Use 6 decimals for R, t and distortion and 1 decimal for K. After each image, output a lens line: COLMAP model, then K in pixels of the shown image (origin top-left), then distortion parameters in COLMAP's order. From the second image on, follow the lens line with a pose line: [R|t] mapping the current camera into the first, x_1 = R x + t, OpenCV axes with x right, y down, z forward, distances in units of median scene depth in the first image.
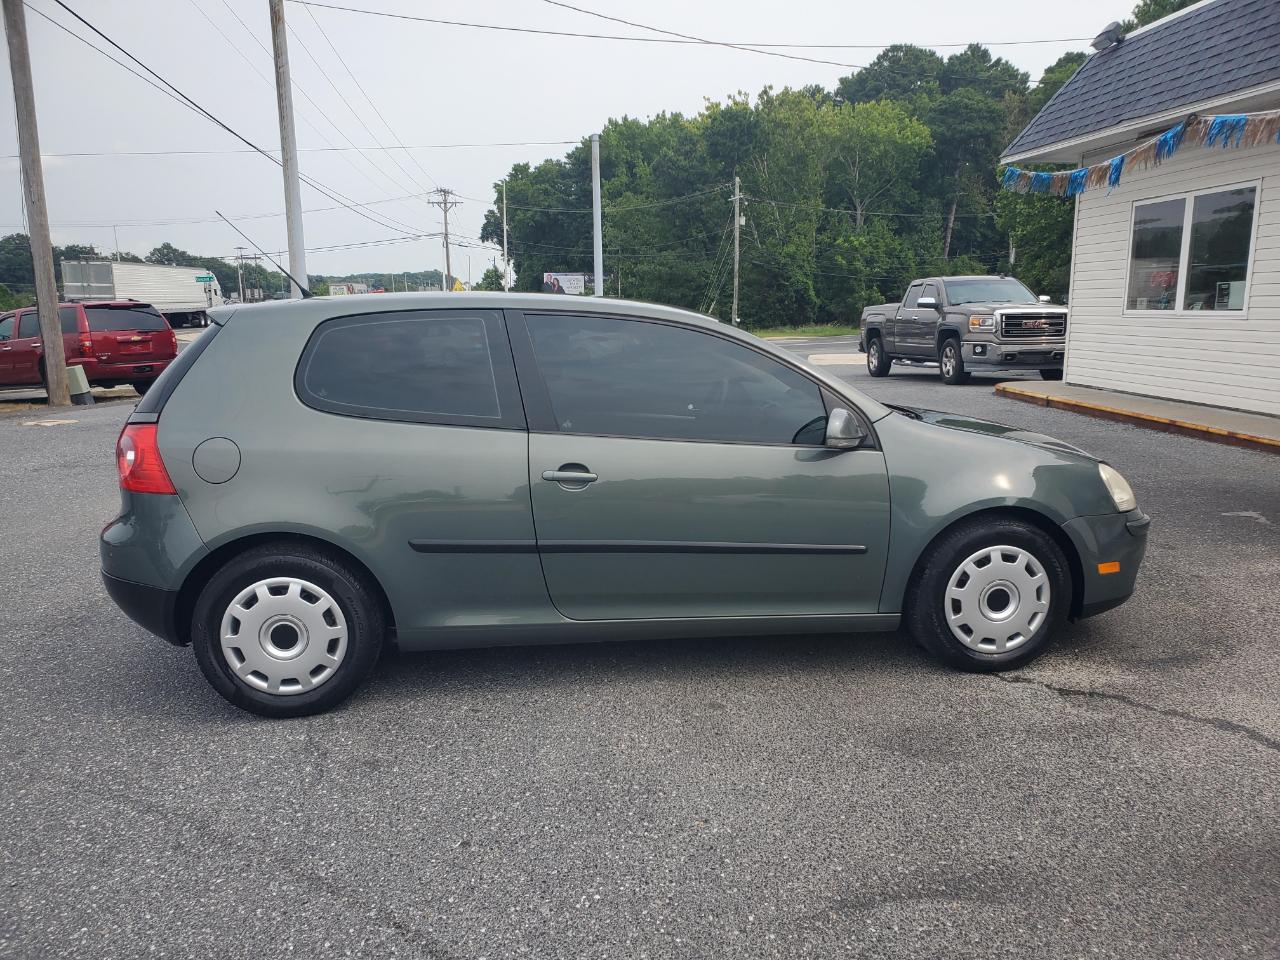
lens RADIAL K [[994.1, 0, 650.7], [0, 994.1, 499.2], [0, 0, 1]] dist [0.002389, 0.010040]
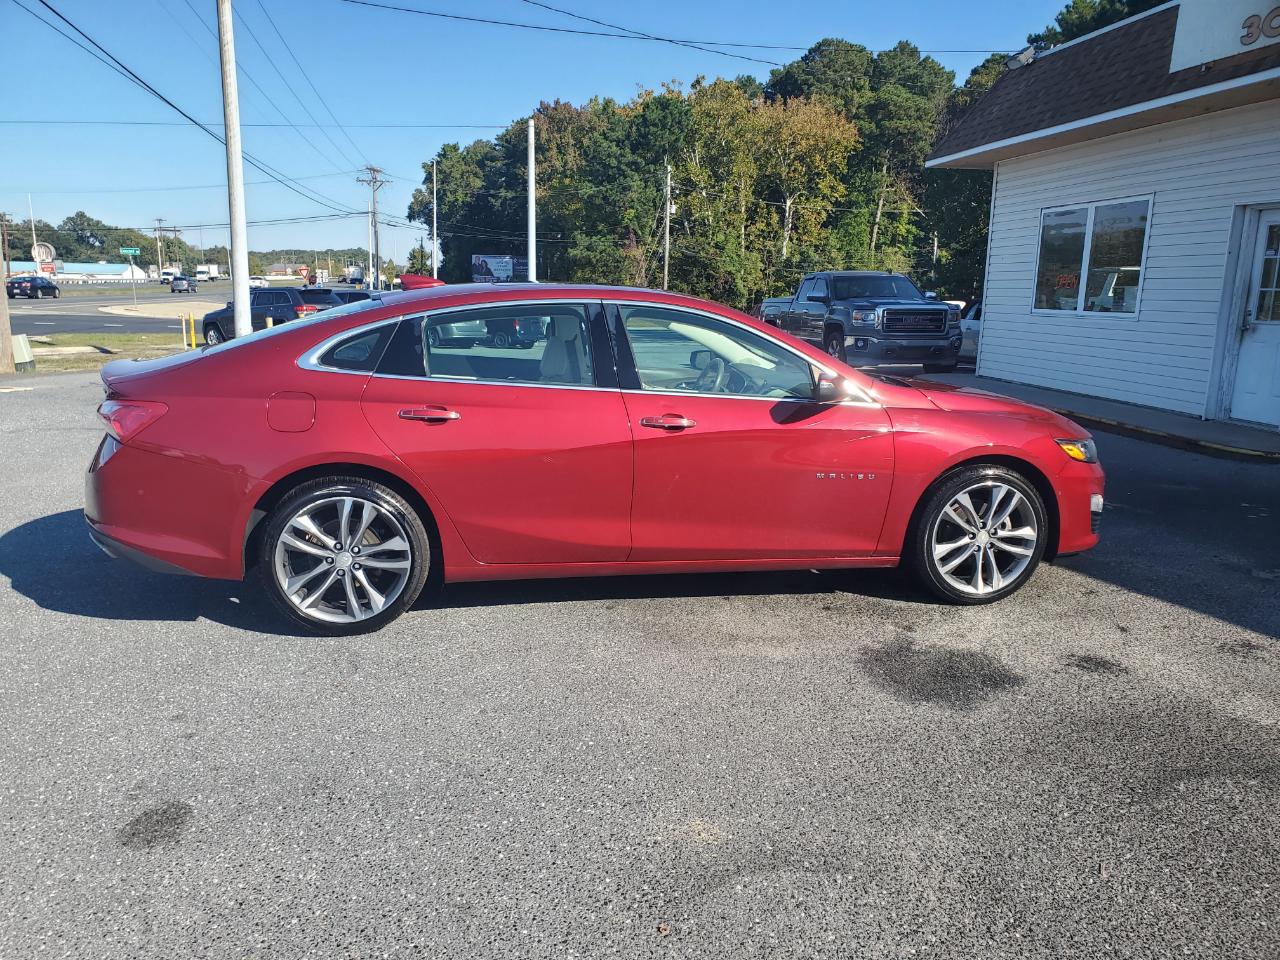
lens RADIAL K [[998.9, 0, 631.1], [0, 998.9, 492.3], [0, 0, 1]] dist [0.008023, 0.007649]
pose [[0.998260, 0.016925, 0.056488, -0.002579], [-0.017270, 0.999835, 0.005615, 0.001606], [-0.056384, -0.006581, 0.998387, -0.009748]]
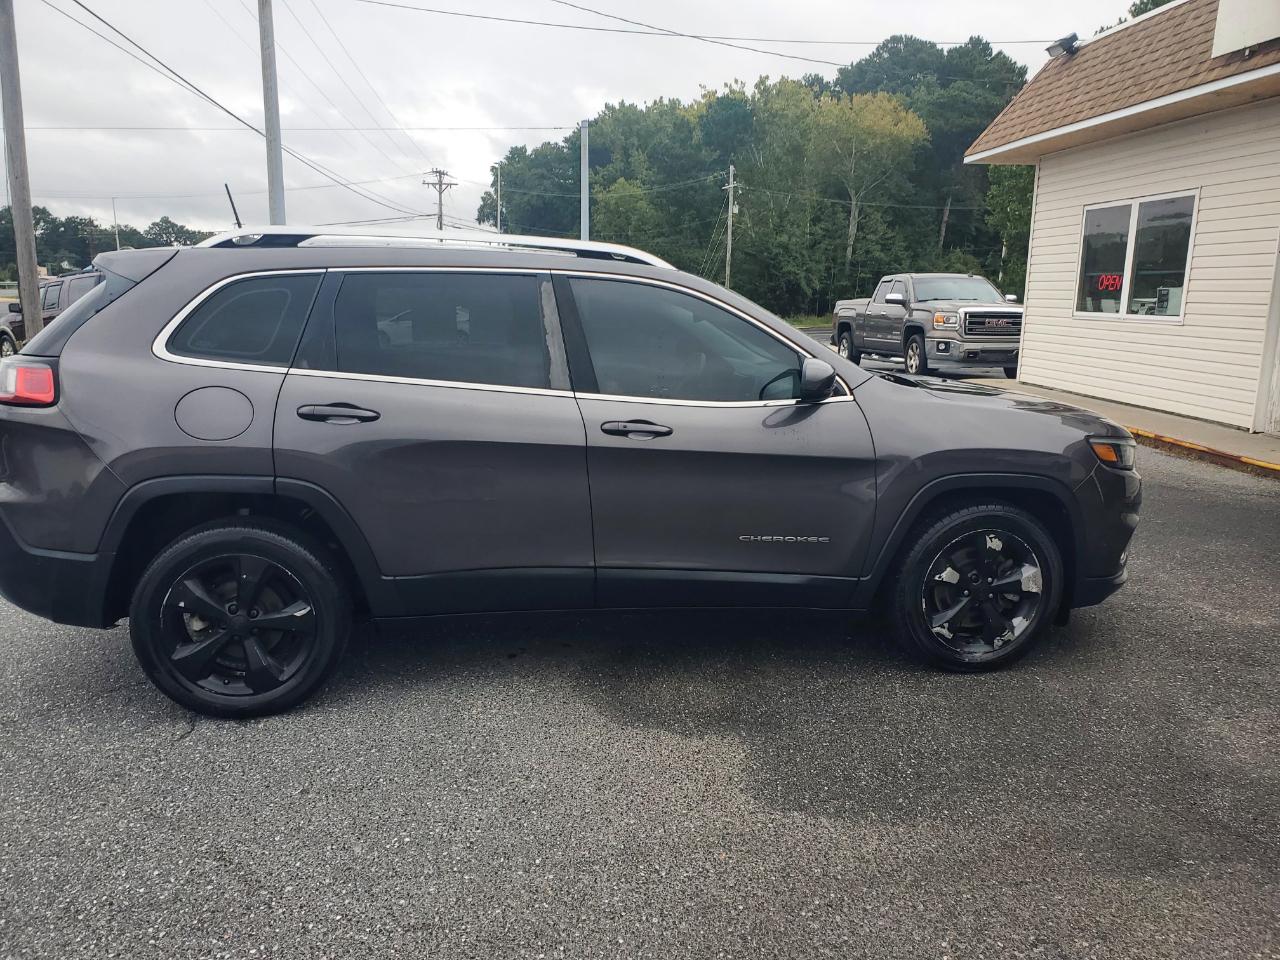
lens RADIAL K [[996.7, 0, 633.8], [0, 996.7, 486.7], [0, 0, 1]] dist [0.007759, 0.009784]
pose [[0.999586, 0.027335, -0.009032, 0.006777], [-0.027322, 0.999626, 0.001482, -0.000161], [0.009069, -0.001234, 0.999958, -0.004001]]
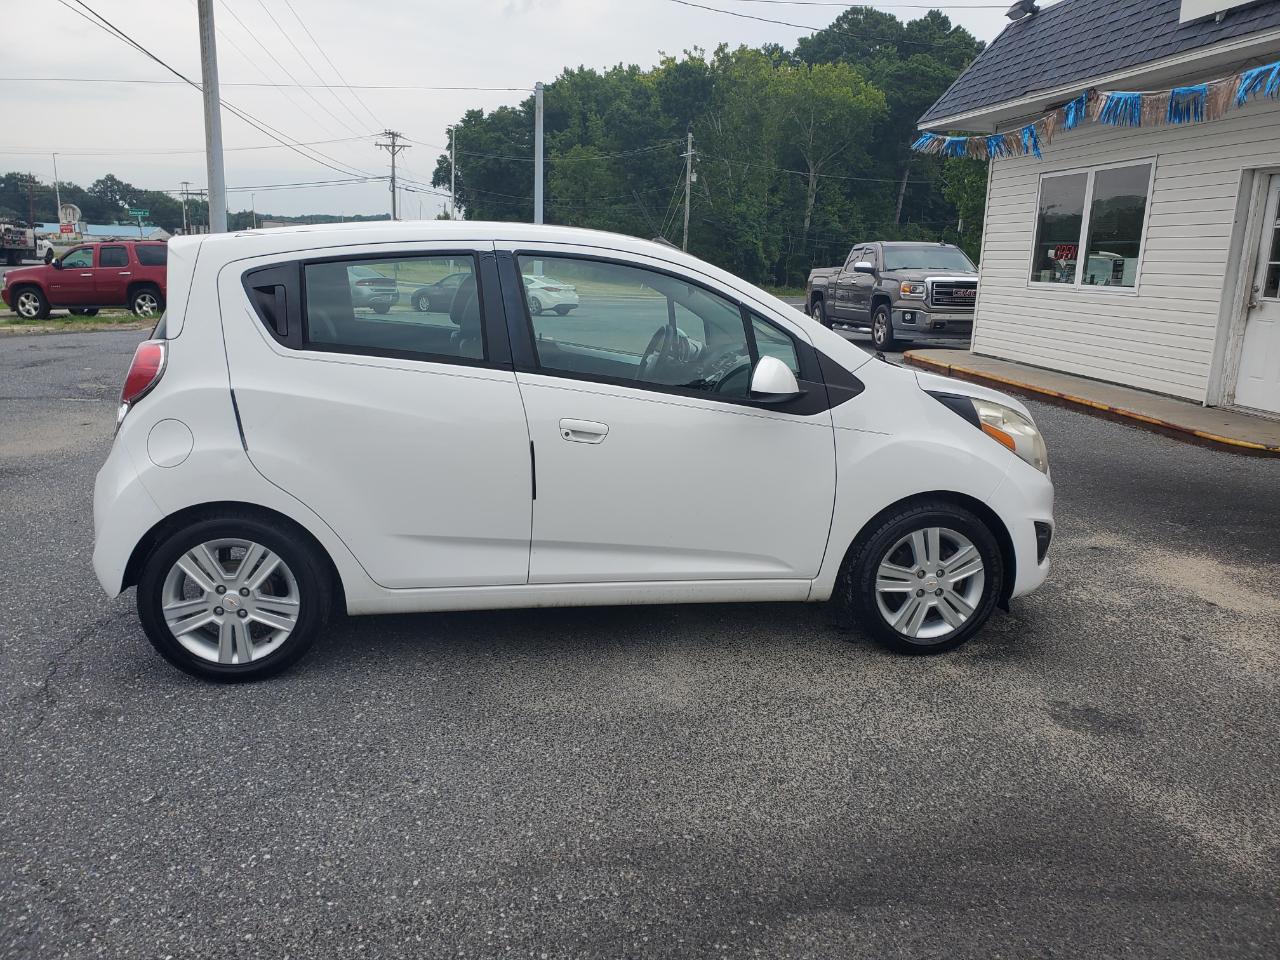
lens RADIAL K [[1002.7, 0, 627.5], [0, 1002.7, 463.8], [0, 0, 1]] dist [0.002387, 0.008062]
pose [[0.998918, 0.036763, 0.028483, 0.008616], [-0.036990, 0.999287, 0.007500, -0.000071], [-0.028187, -0.008545, 0.999566, 0.000616]]
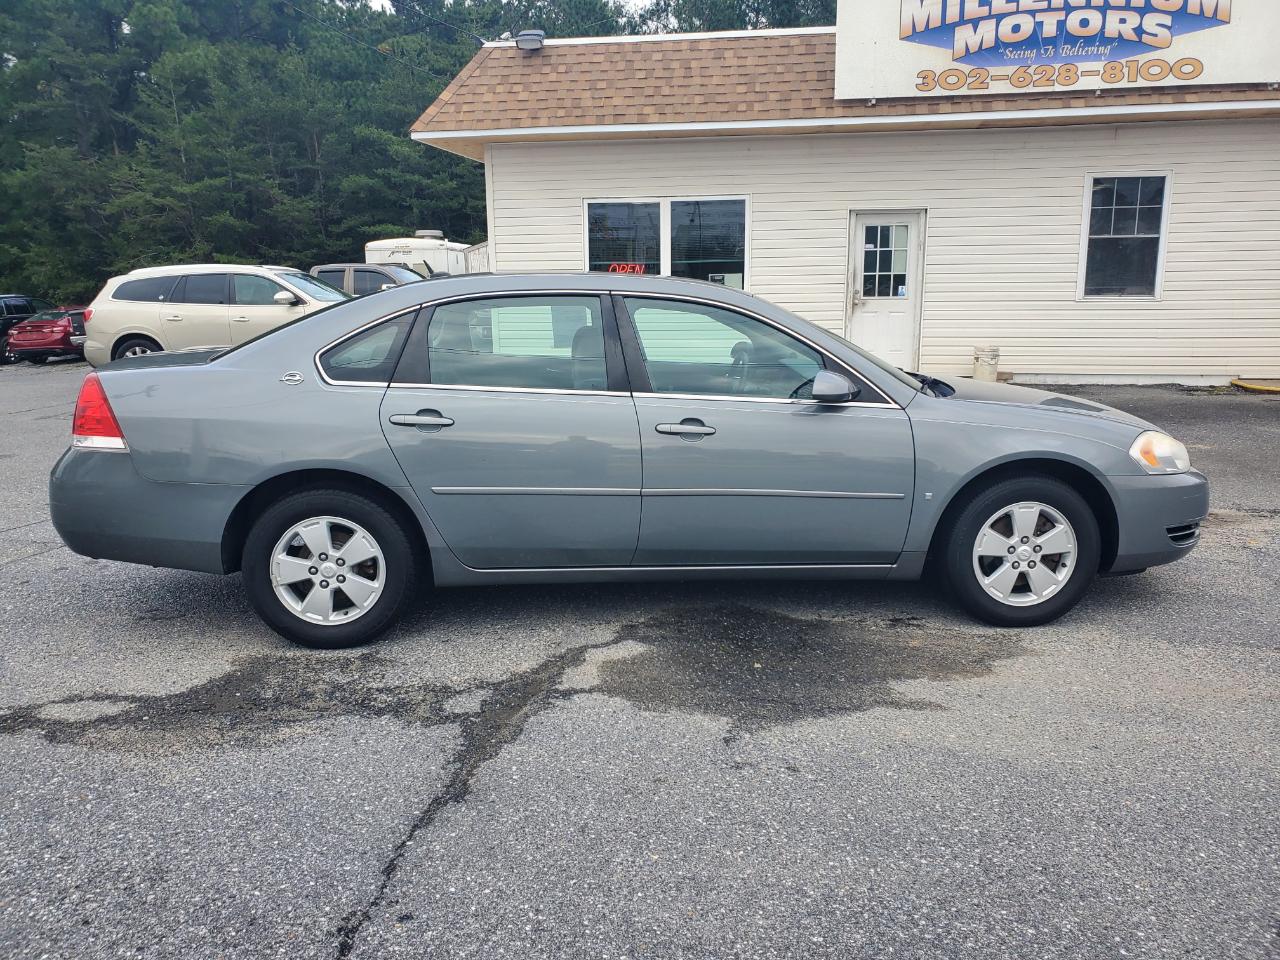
lens RADIAL K [[1001.3, 0, 648.3], [0, 1001.3, 483.8], [0, 0, 1]] dist [0.010854, 0.003573]
pose [[0.288442, -0.181651, 0.940109, -0.095201], [0.191689, 0.972918, 0.129177, -0.019609], [-0.938113, 0.142948, 0.315451, 0.101698]]
